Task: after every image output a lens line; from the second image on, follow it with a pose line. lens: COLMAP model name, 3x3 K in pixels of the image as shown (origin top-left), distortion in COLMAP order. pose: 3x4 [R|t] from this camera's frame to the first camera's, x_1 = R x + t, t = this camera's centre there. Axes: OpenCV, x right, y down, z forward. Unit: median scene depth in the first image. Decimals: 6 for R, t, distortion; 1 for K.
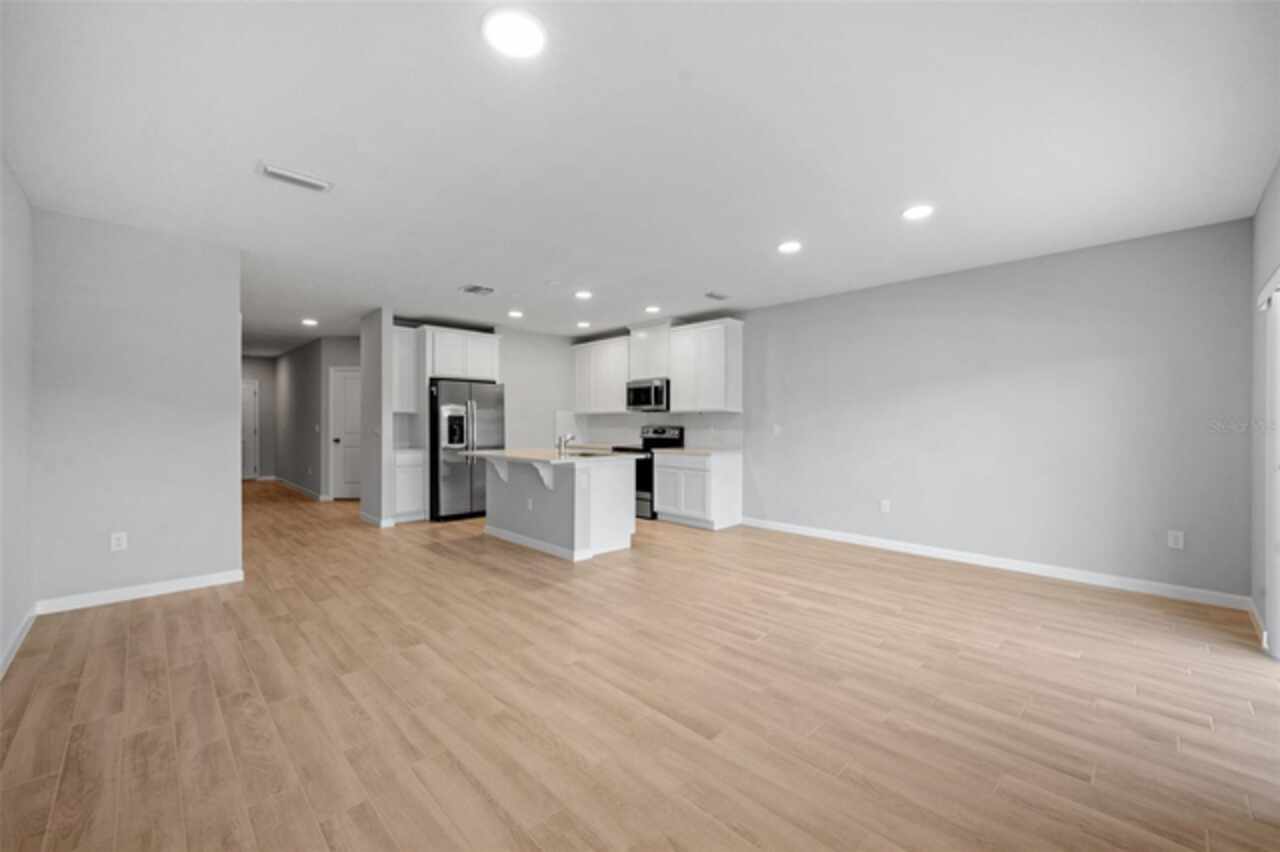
lens RADIAL K [[514.8, 0, 636.5], [0, 514.8, 422.6], [0, 0, 1]] dist [-0.000036, -0.000154]
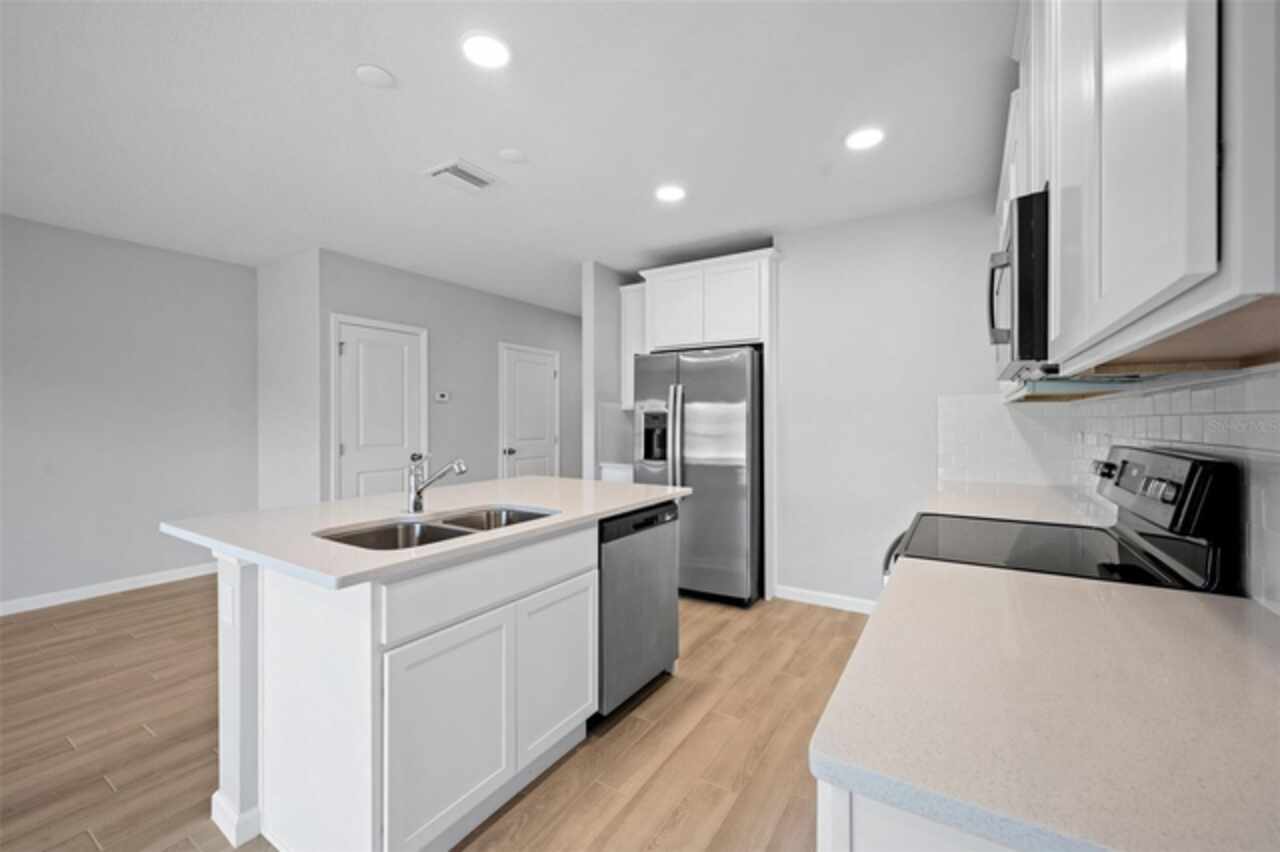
lens RADIAL K [[514.8, 0, 643.2], [0, 514.8, 421.7], [0, 0, 1]] dist [-0.000036, -0.000154]
pose [[0.235320, -0.001891, -0.971916, 0.210513], [0.001714, 0.999997, -0.001531, -0.002119], [0.971917, -0.001305, 0.235322, 0.849571]]
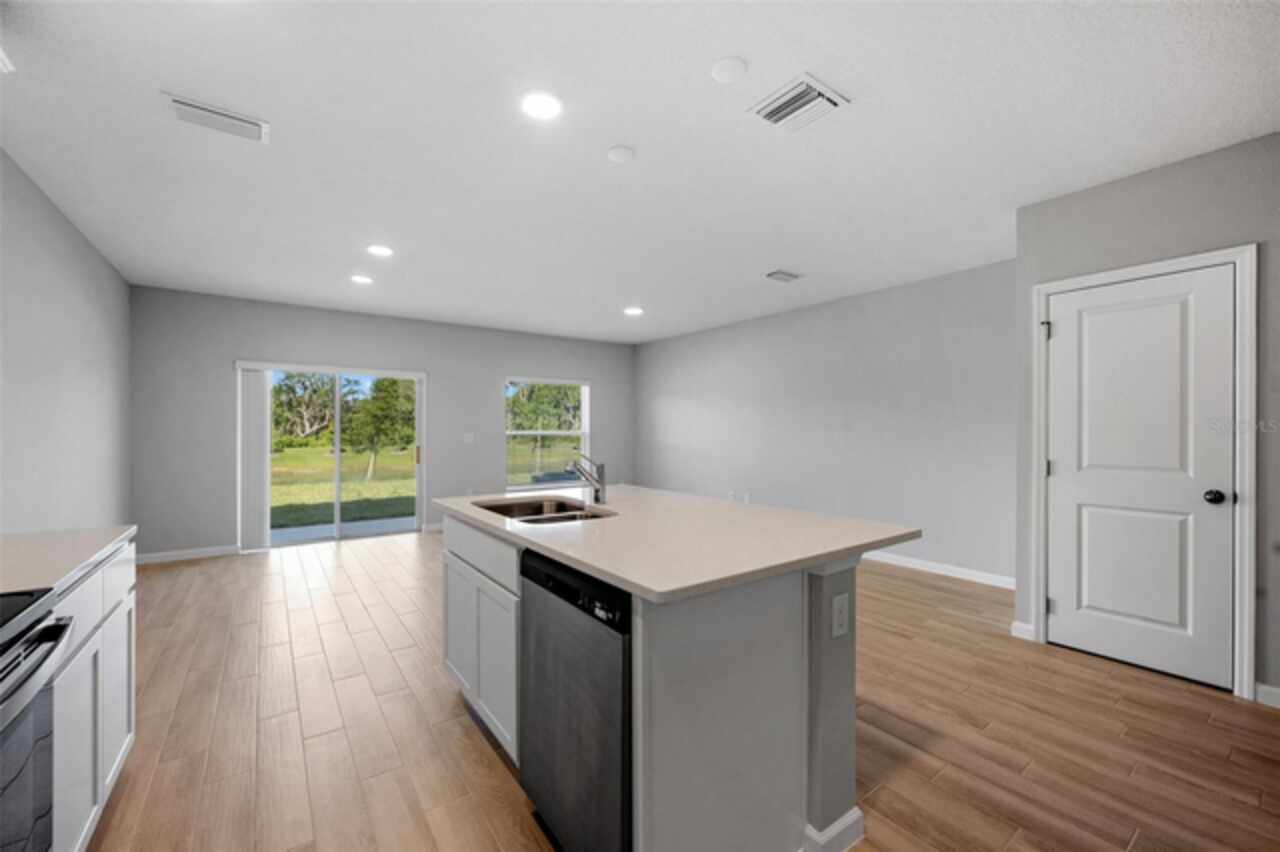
lens RADIAL K [[514.8, 0, 642.9], [0, 514.8, 435.6], [0, 0, 1]] dist [-0.000036, -0.000154]
pose [[-0.989927, -0.001372, 0.141571, -0.195351], [-0.000899, 0.999994, 0.003403, 0.000036], [-0.141575, 0.003241, -0.989922, 1.146287]]
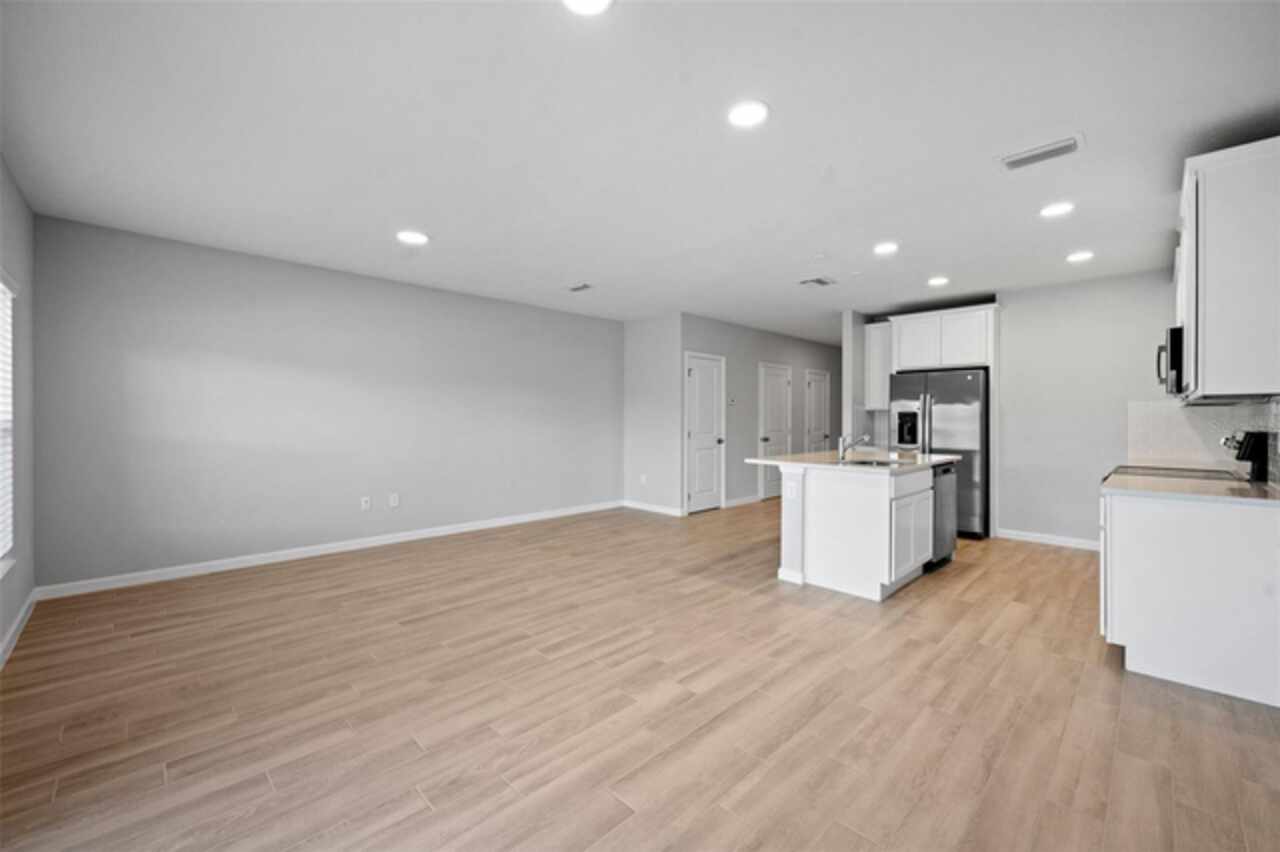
lens RADIAL K [[514.8, 0, 642.8], [0, 514.8, 418.8], [0, 0, 1]] dist [-0.000036, -0.000154]
pose [[0.010698, -0.001615, -0.999941, 0.530392], [-0.001864, 0.999997, -0.001635, 0.000450], [0.999941, 0.001881, 0.010695, 0.535367]]
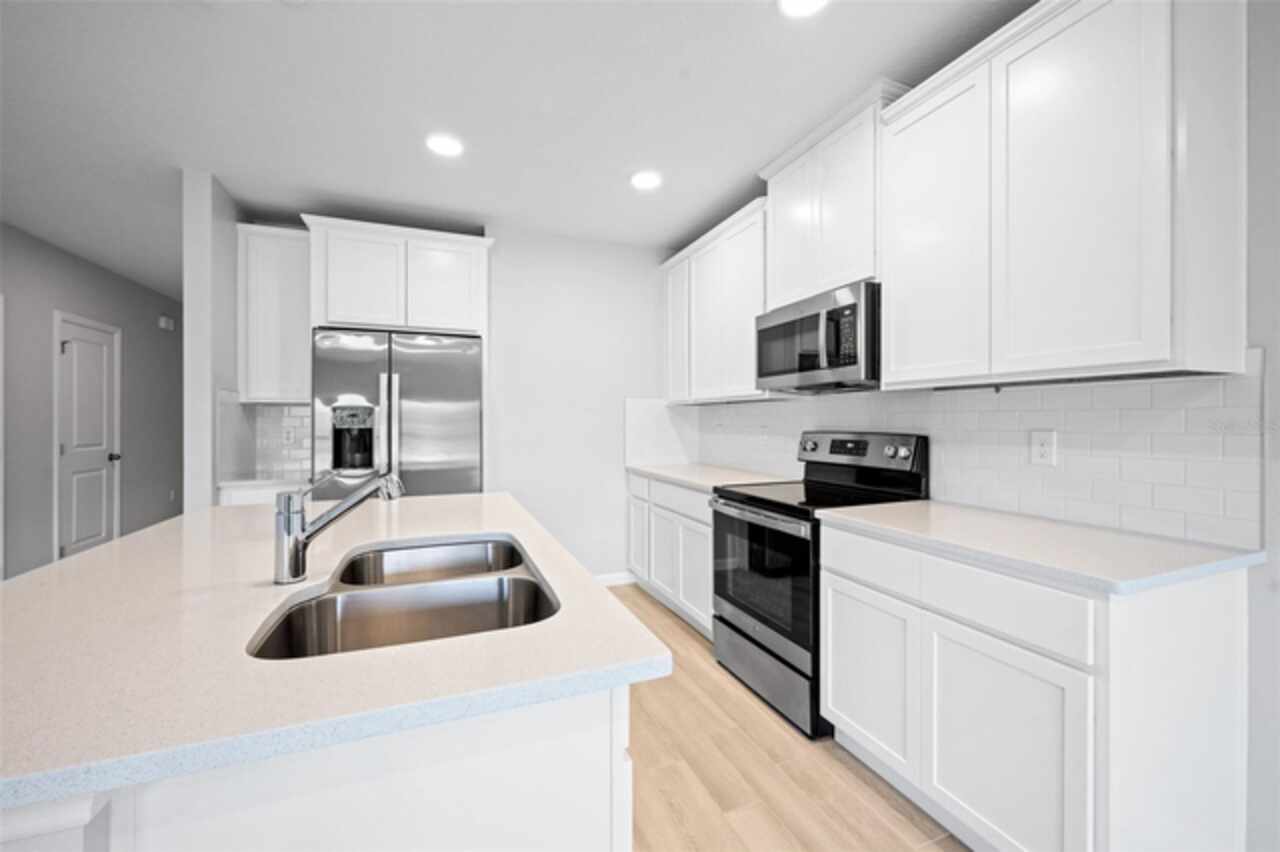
lens RADIAL K [[514.8, 0, 634.9], [0, 514.8, 421.2], [0, 0, 1]] dist [-0.000036, -0.000154]
pose [[0.922437, 0.000503, -0.386148, 0.049767], [0.002093, 0.999978, 0.006303, -0.003519], [0.386143, -0.006622, 0.922415, 0.680196]]
